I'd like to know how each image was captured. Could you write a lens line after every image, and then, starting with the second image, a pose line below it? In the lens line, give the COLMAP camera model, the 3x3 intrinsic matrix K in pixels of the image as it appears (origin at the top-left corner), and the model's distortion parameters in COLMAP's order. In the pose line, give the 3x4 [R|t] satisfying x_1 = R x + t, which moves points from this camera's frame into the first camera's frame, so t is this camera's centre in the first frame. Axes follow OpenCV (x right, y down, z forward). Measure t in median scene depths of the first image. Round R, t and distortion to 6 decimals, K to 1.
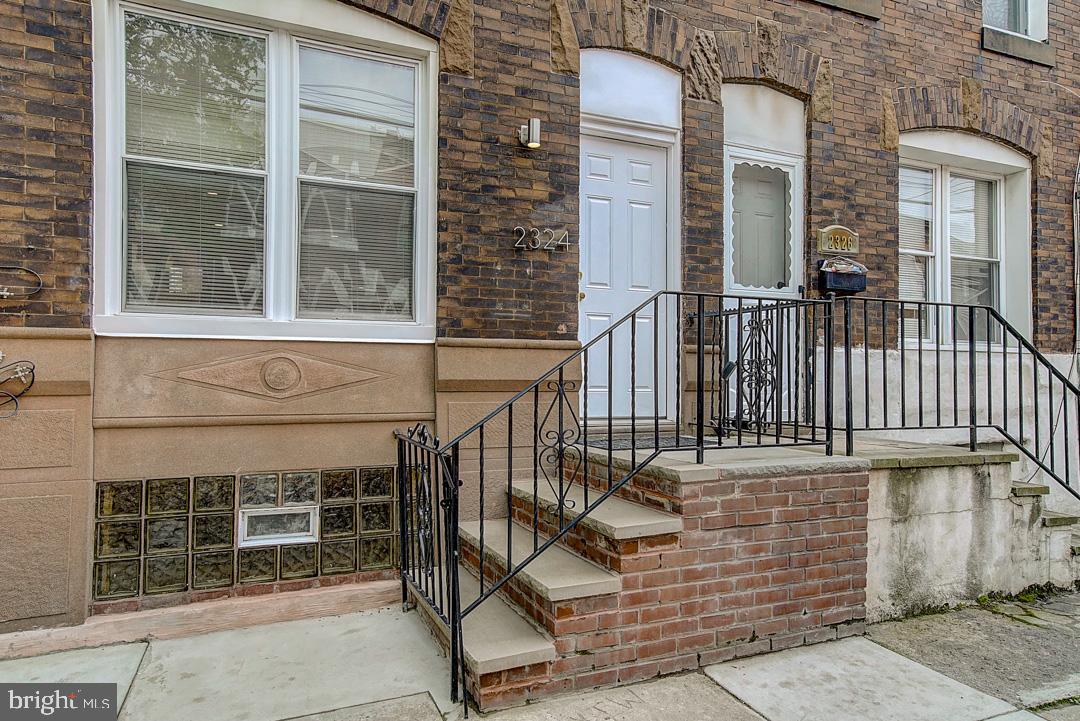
lens RADIAL K [[585.3, 0, 561.0], [0, 585.3, 366.2], [0, 0, 1]] dist [0.019903, -0.000317]
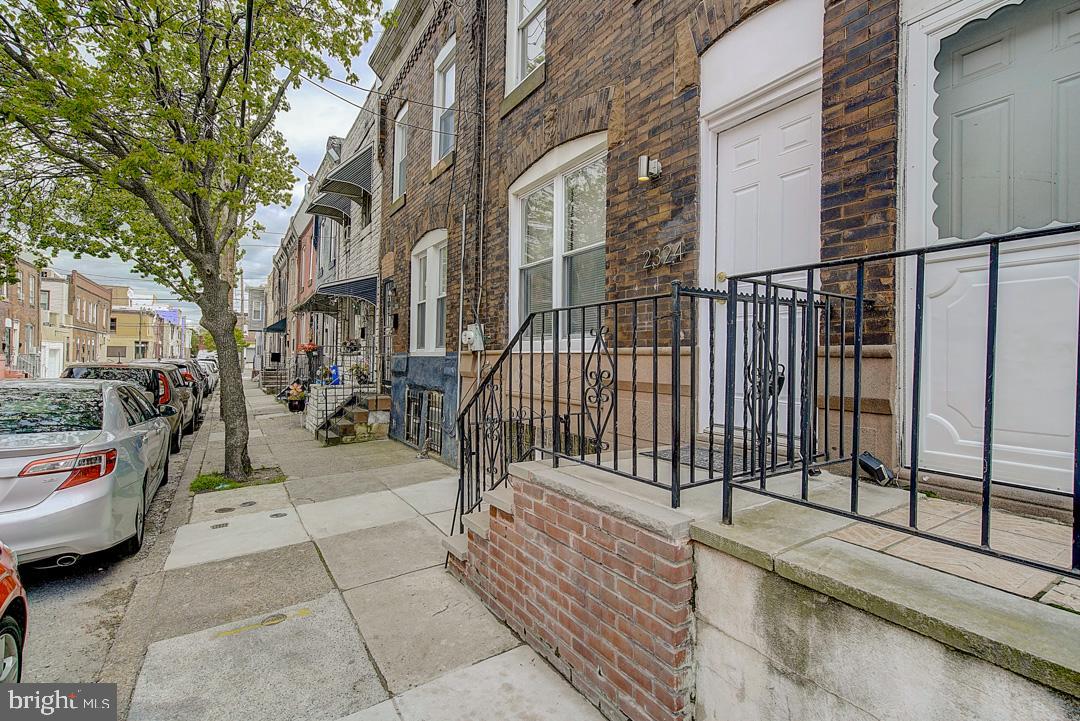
lens RADIAL K [[490.5, 0, 532.4], [0, 490.5, 349.8], [0, 0, 1]] dist [-0.006319, 0.009613]
pose [[0.202407, -0.018258, -0.979131, 0.846893], [0.006970, 0.999828, -0.017203, -0.026553], [0.979277, -0.003342, 0.202499, 0.592347]]
